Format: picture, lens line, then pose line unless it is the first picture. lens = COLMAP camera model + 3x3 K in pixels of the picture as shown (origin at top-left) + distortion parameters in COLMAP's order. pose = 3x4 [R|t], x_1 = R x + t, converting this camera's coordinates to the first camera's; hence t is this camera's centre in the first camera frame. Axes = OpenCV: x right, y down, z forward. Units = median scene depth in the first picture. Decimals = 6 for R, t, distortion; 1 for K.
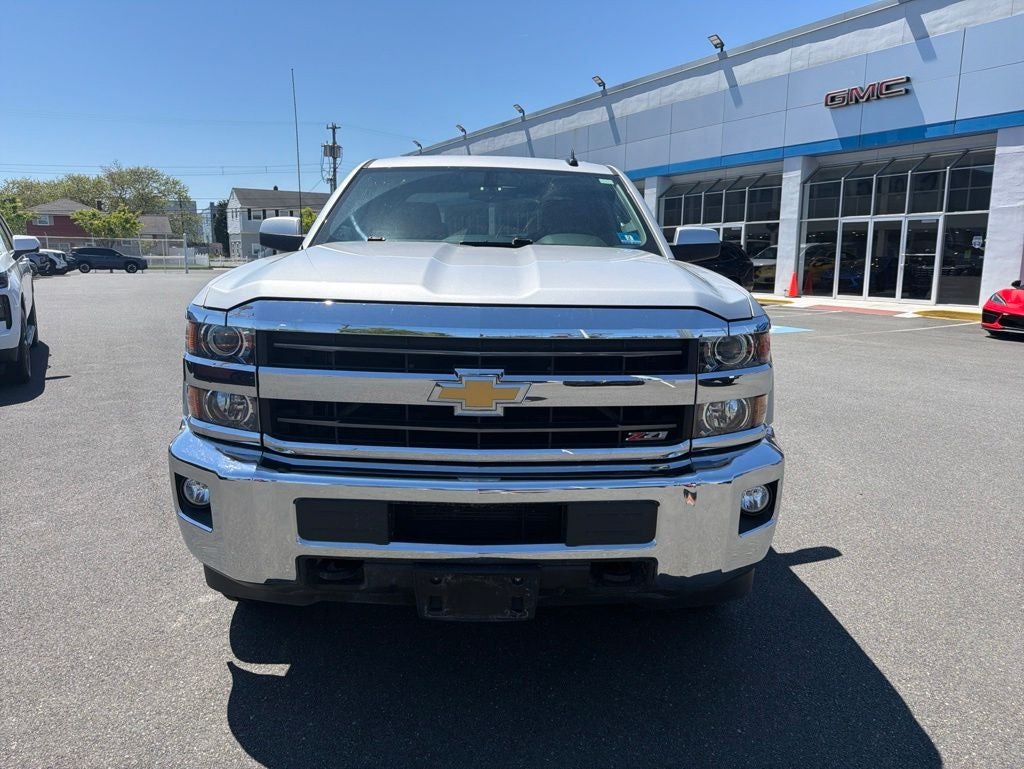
lens RADIAL K [[707.3, 0, 512.0], [0, 707.3, 384.5], [0, 0, 1]] dist [-0.003428, -0.006031]
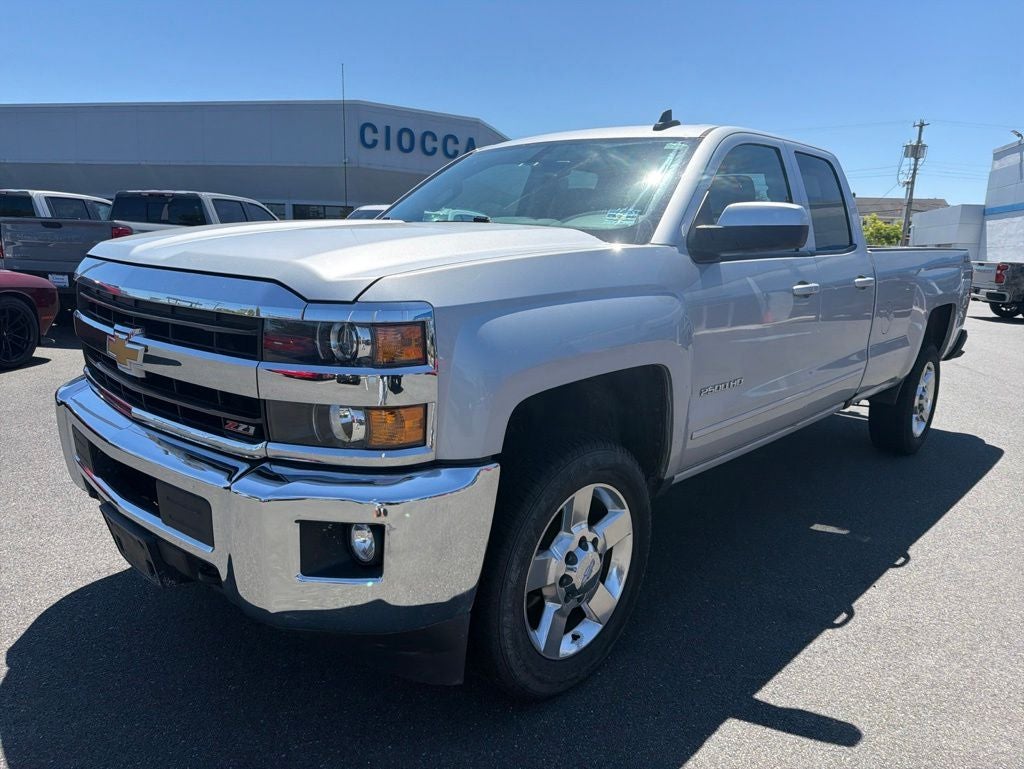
lens RADIAL K [[707.3, 0, 512.0], [0, 707.3, 384.5], [0, 0, 1]] dist [-0.003428, -0.006031]
pose [[0.734491, 0.148001, -0.662283, 0.994066], [-0.154377, 0.986781, 0.049308, -0.072354], [0.660826, 0.066024, 0.747629, 0.572452]]
